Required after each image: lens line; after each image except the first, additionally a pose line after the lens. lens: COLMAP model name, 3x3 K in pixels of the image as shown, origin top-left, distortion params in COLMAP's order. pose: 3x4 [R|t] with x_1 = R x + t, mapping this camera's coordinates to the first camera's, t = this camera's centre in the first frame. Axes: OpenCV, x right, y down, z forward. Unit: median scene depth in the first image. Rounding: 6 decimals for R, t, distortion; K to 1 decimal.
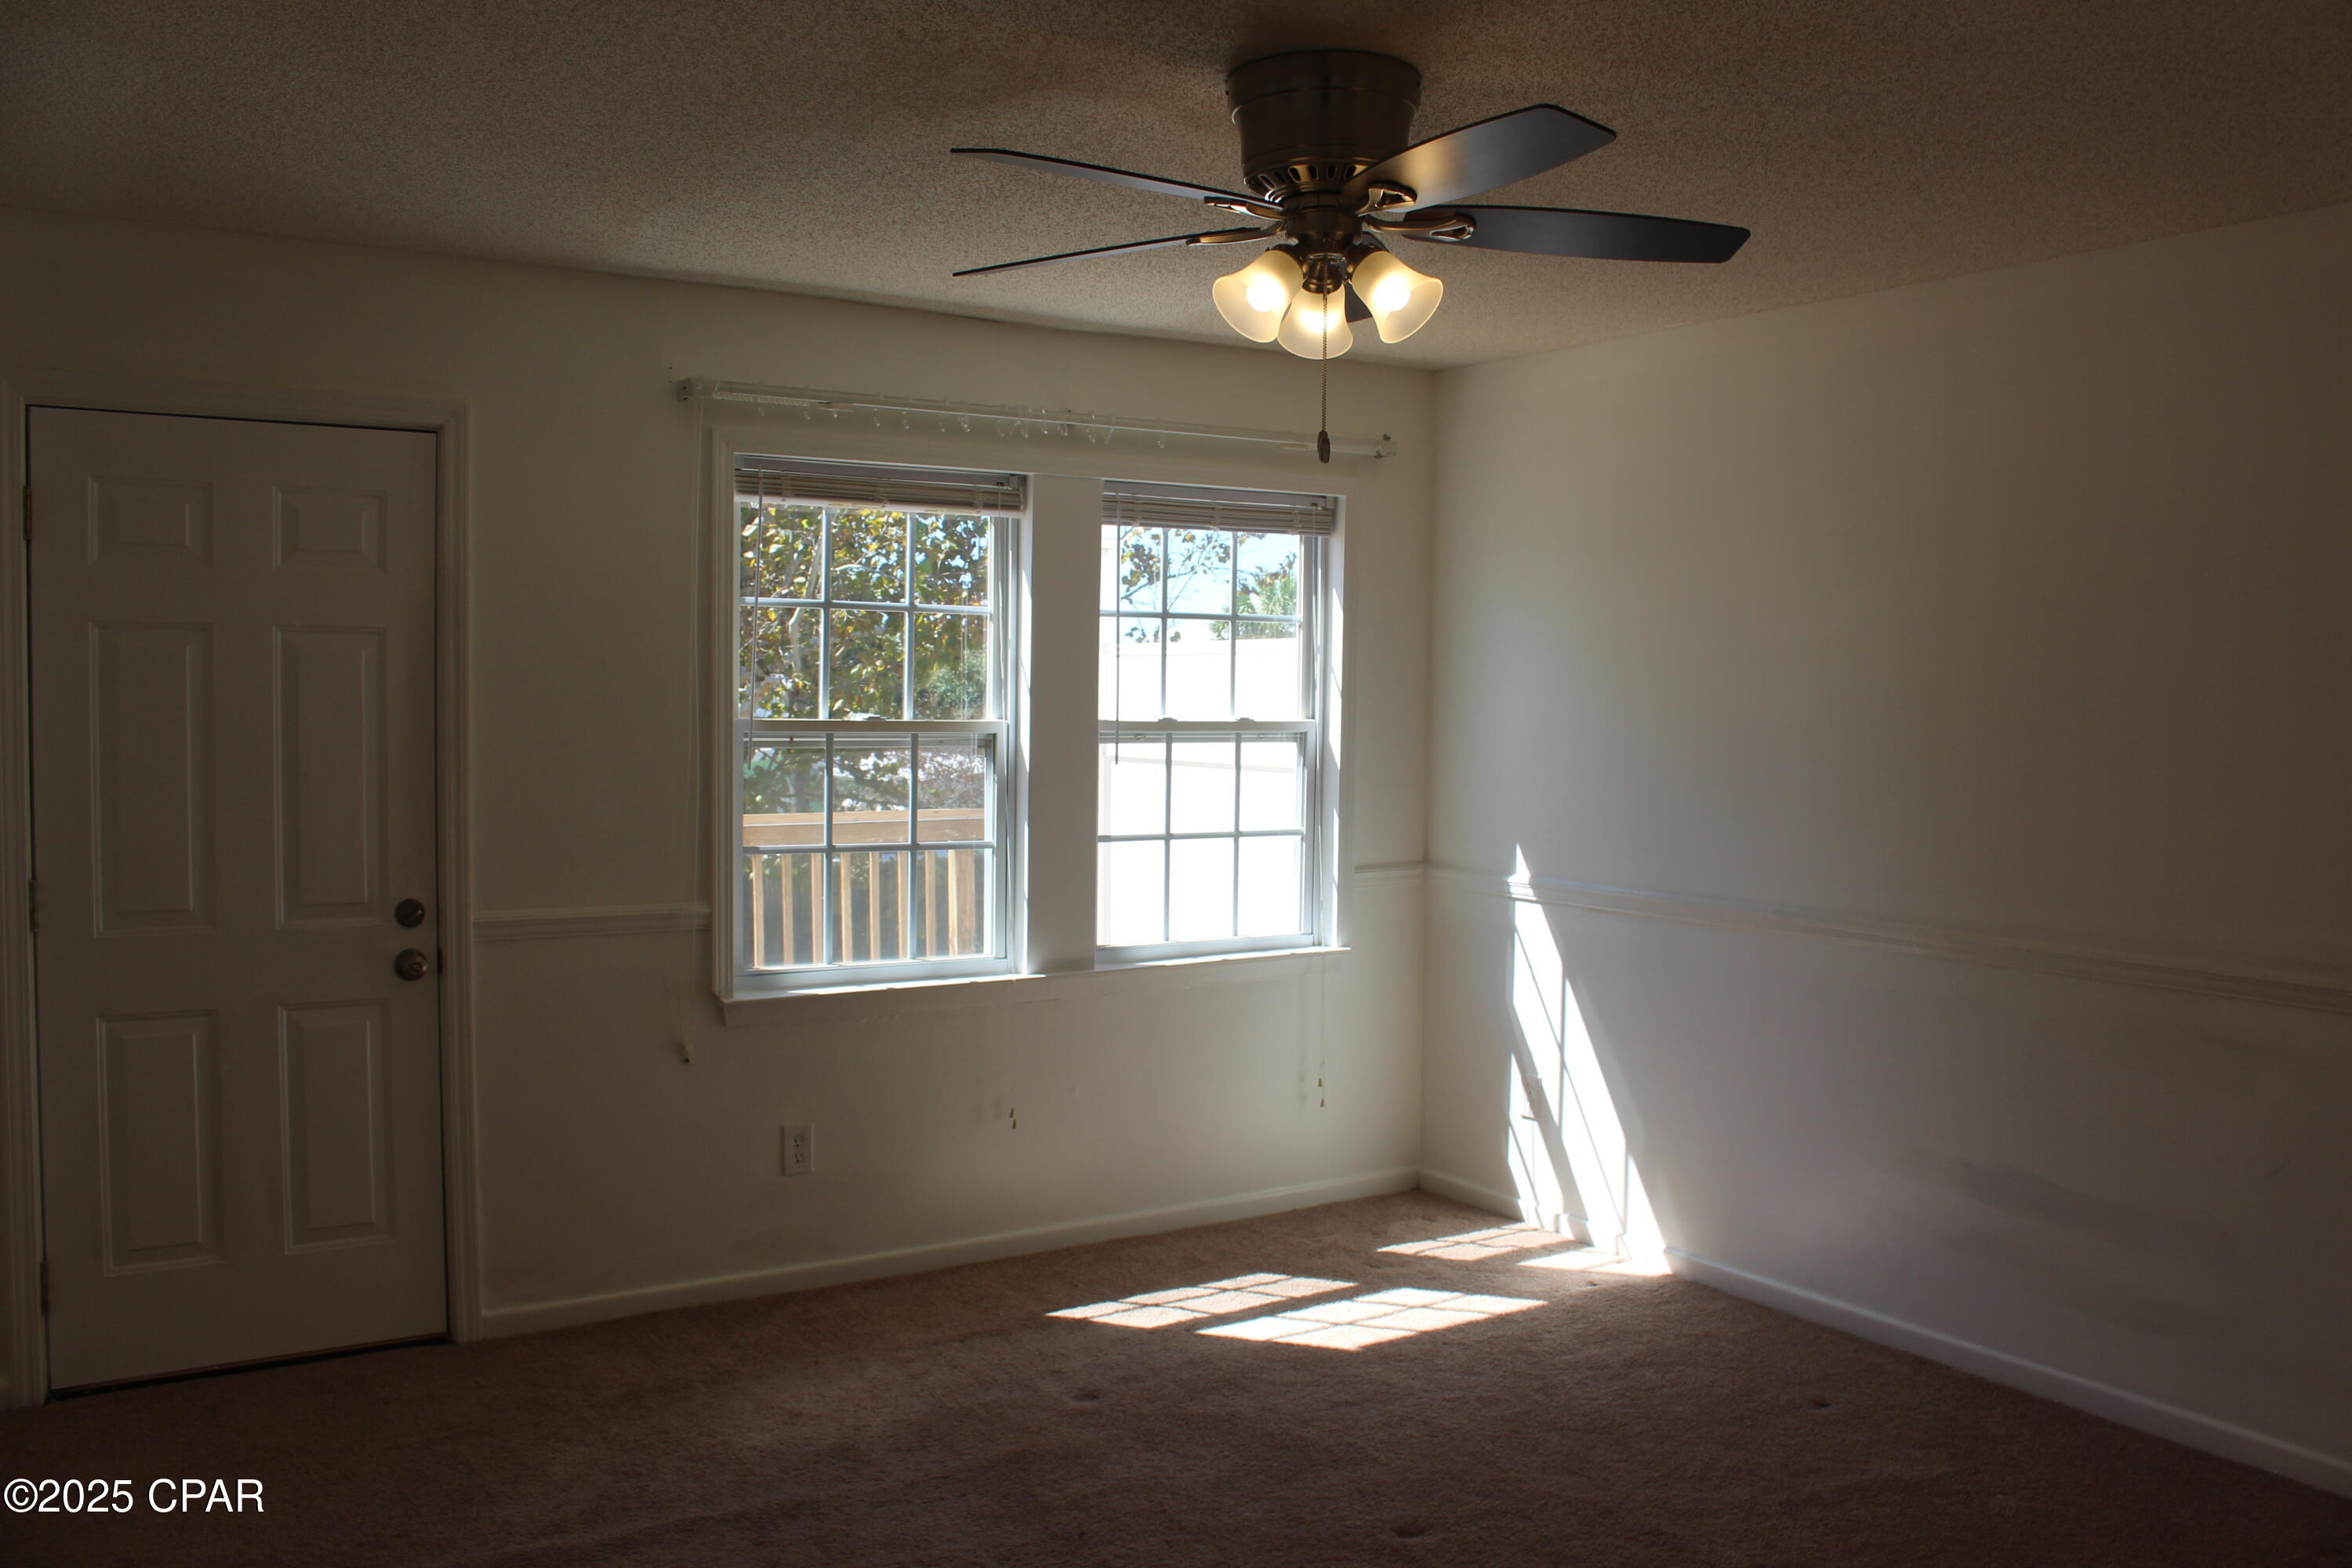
lens RADIAL K [[1933.1, 0, 1184.0], [0, 1933.1, 777.9], [0, 0, 1]] dist [-0.155126, 0.125780]
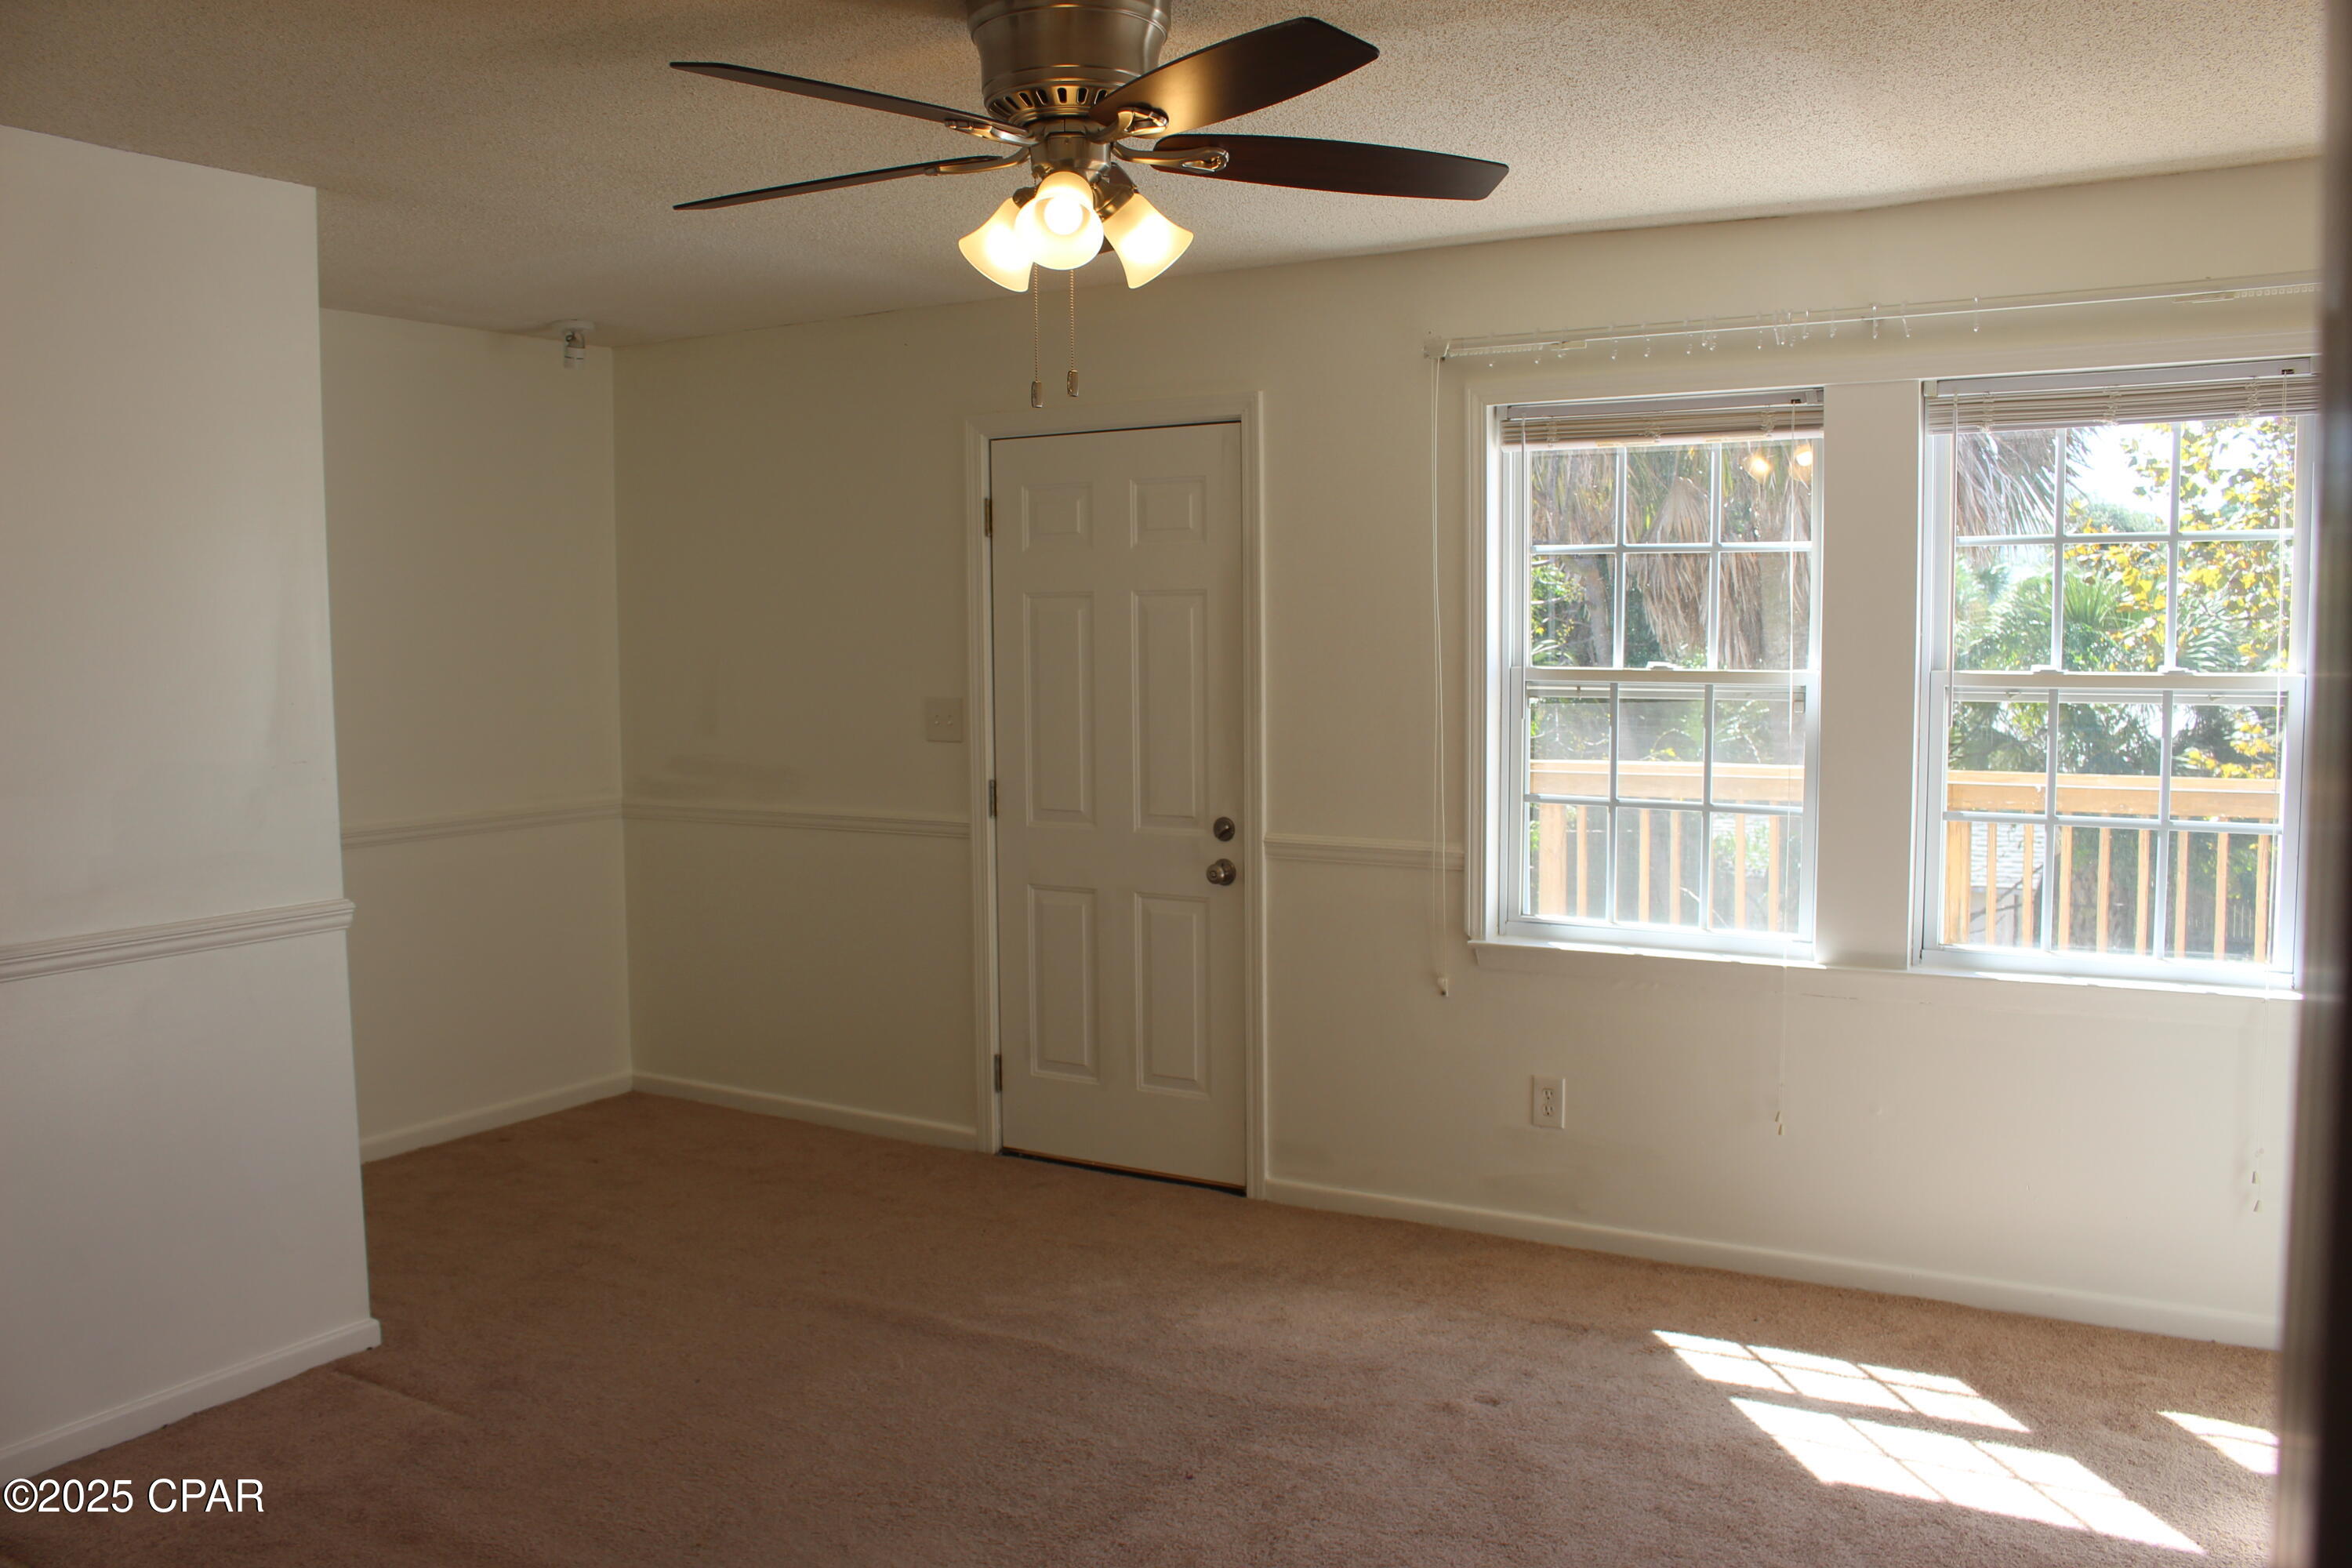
lens RADIAL K [[1933.1, 0, 1177.0], [0, 1933.1, 765.9], [0, 0, 1]] dist [-0.155126, 0.125780]
pose [[0.440007, 0.048944, -0.896660, 0.623465], [-0.026958, 0.998783, 0.041289, -0.016355], [0.897590, 0.006005, 0.440791, 0.407244]]
